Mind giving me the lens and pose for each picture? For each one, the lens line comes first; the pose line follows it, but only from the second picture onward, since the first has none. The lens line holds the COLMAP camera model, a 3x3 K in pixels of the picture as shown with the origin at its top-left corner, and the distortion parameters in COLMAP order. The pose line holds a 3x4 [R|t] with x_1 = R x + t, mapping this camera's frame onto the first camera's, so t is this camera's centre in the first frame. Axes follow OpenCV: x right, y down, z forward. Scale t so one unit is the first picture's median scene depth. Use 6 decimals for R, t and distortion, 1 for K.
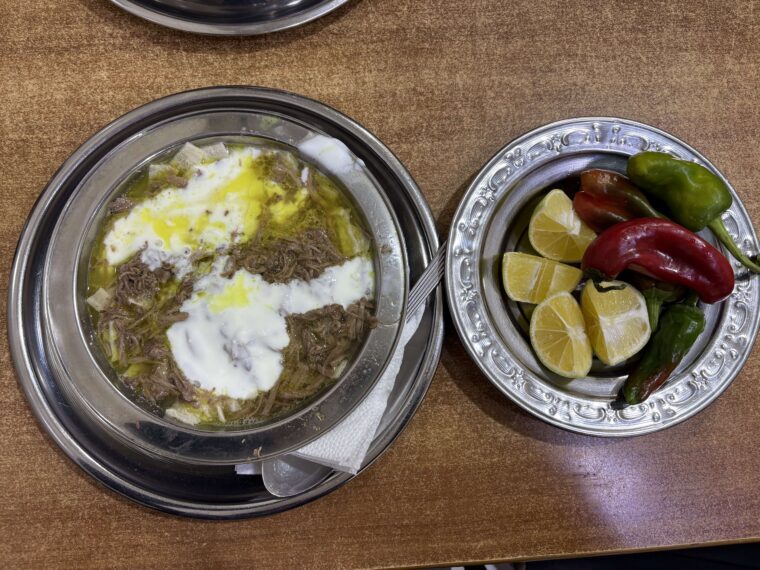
lens RADIAL K [[579.9, 0, 377.2], [0, 579.9, 281.0], [0, 0, 1]] dist [0.015807, -0.029965]
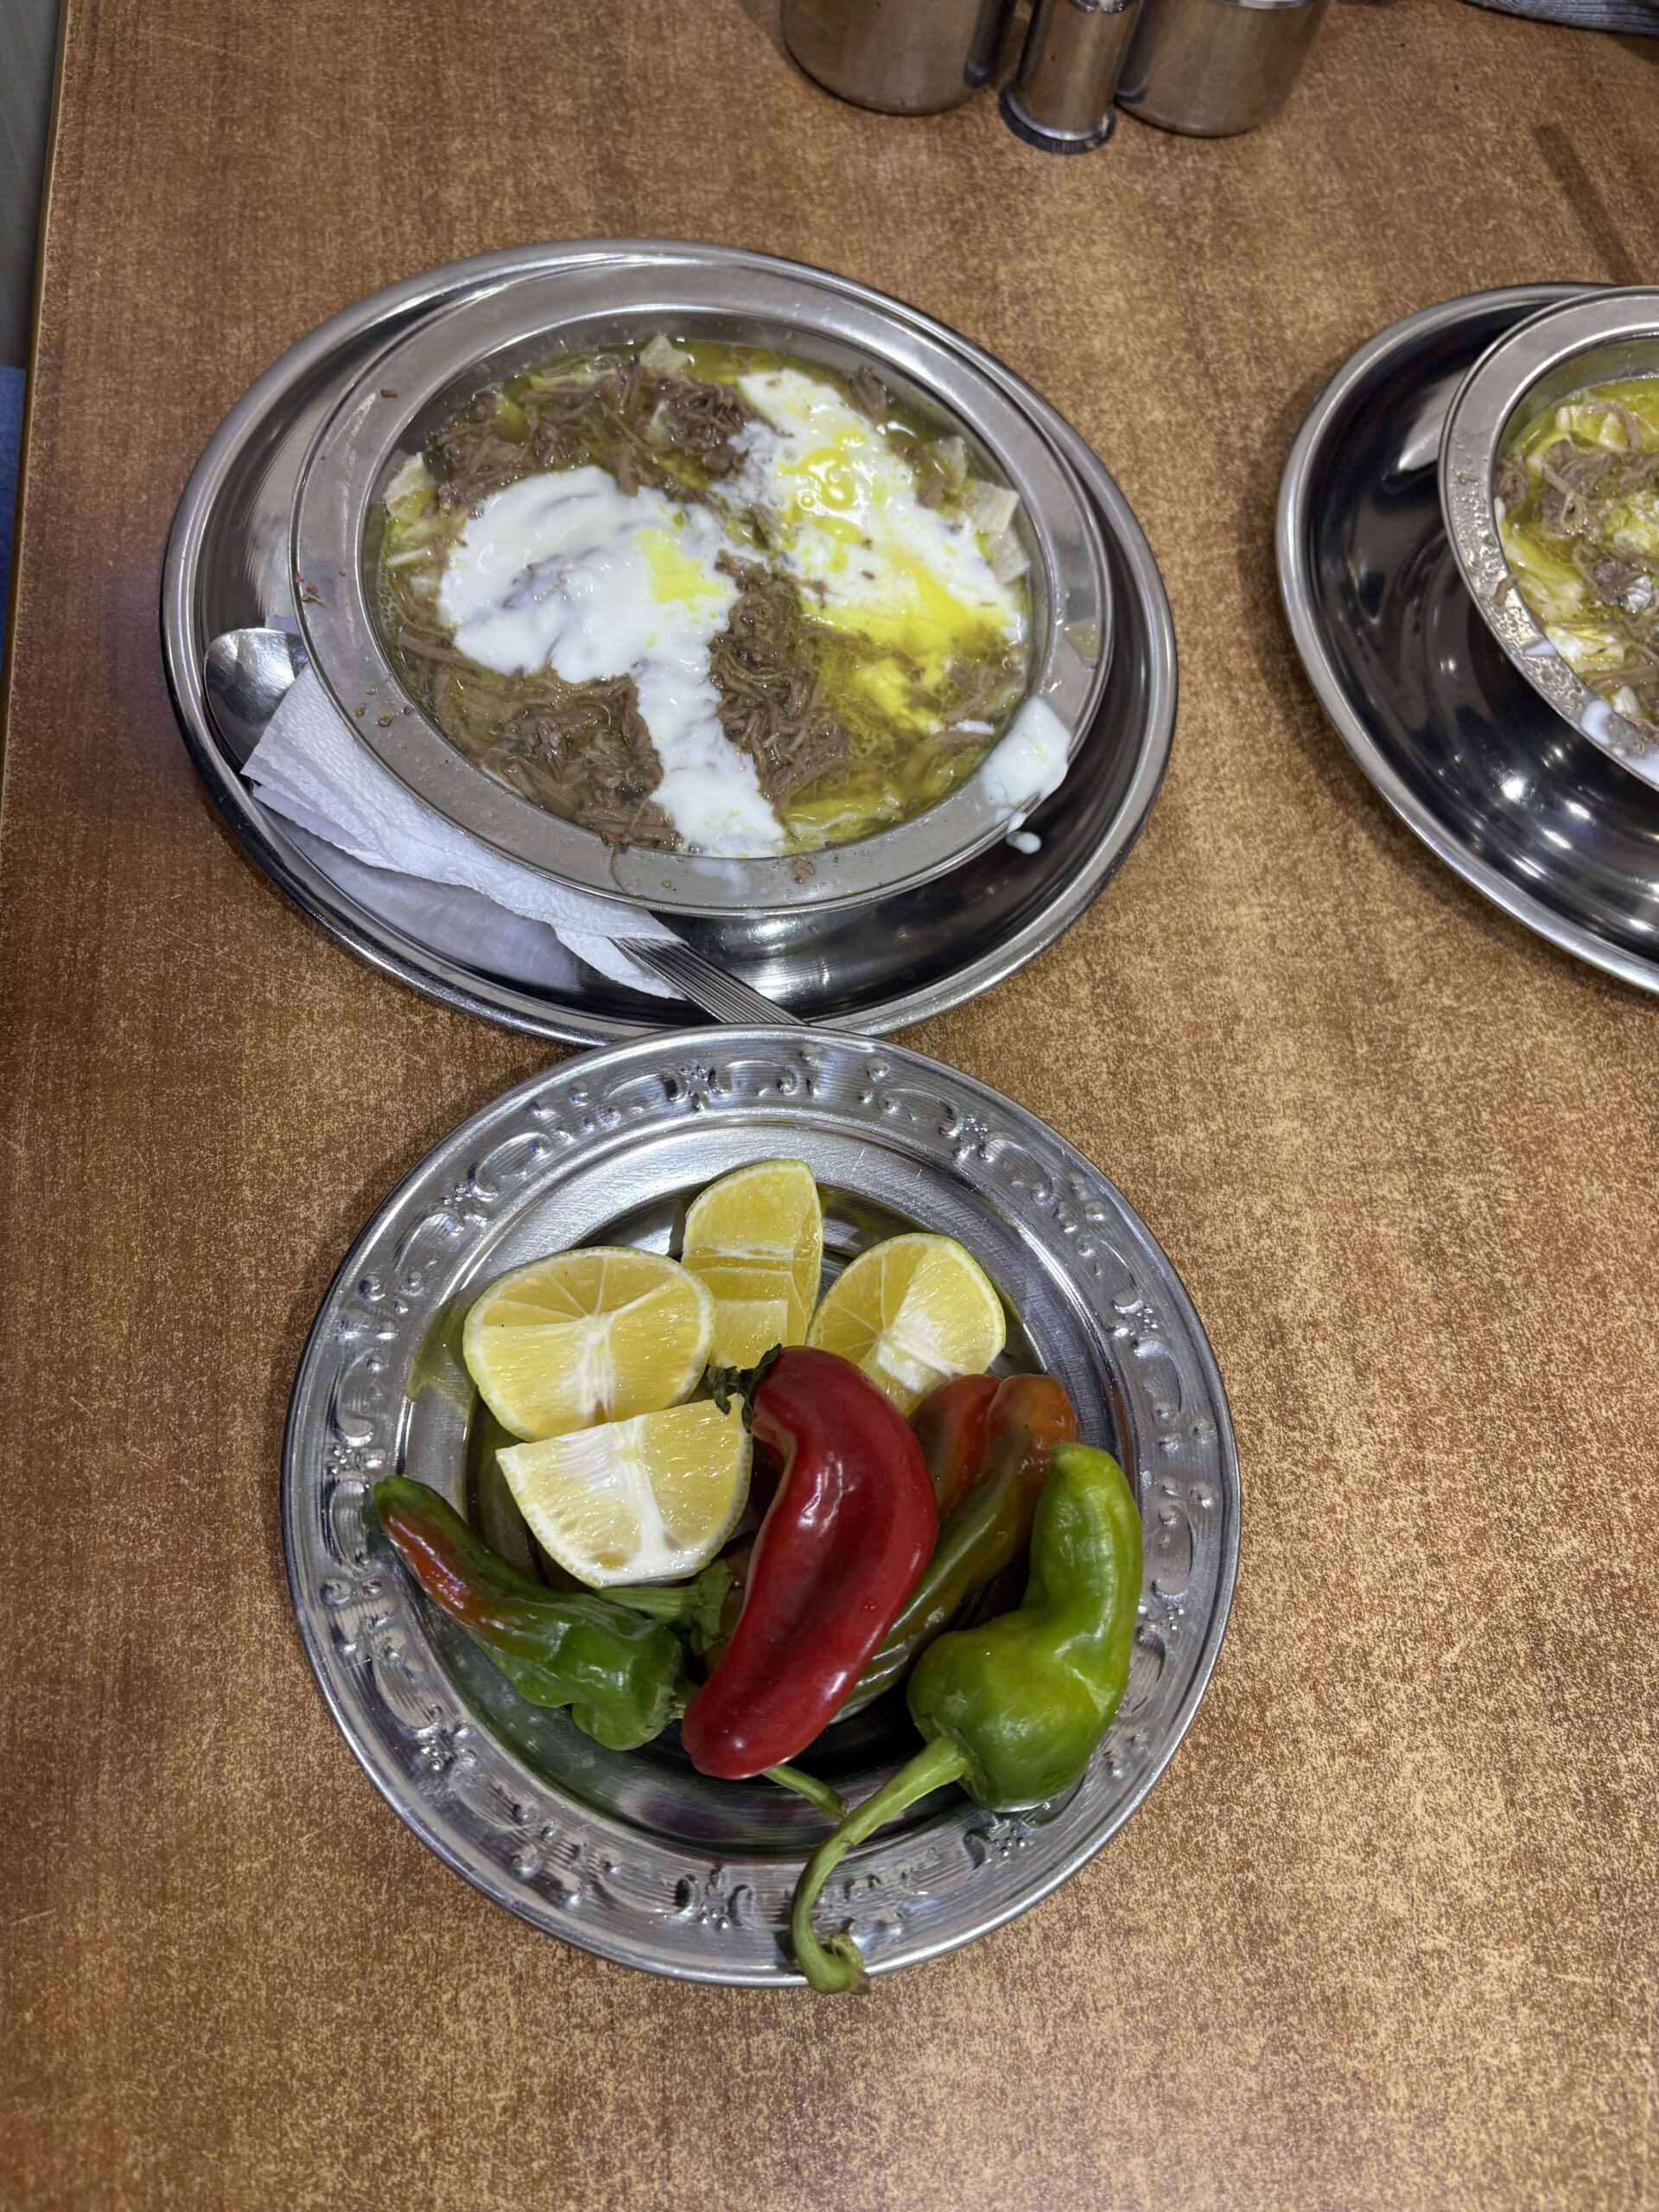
lens RADIAL K [[1687.8, 0, 816.8], [0, 1687.8, 1117.4], [0, 0, 1]] dist [0.015807, -0.029965]
pose [[0.057603, 0.903947, -0.423747, 0.644087], [-0.998330, 0.054024, -0.020466, -0.030299], [0.004392, 0.424218, 0.905550, 0.023243]]
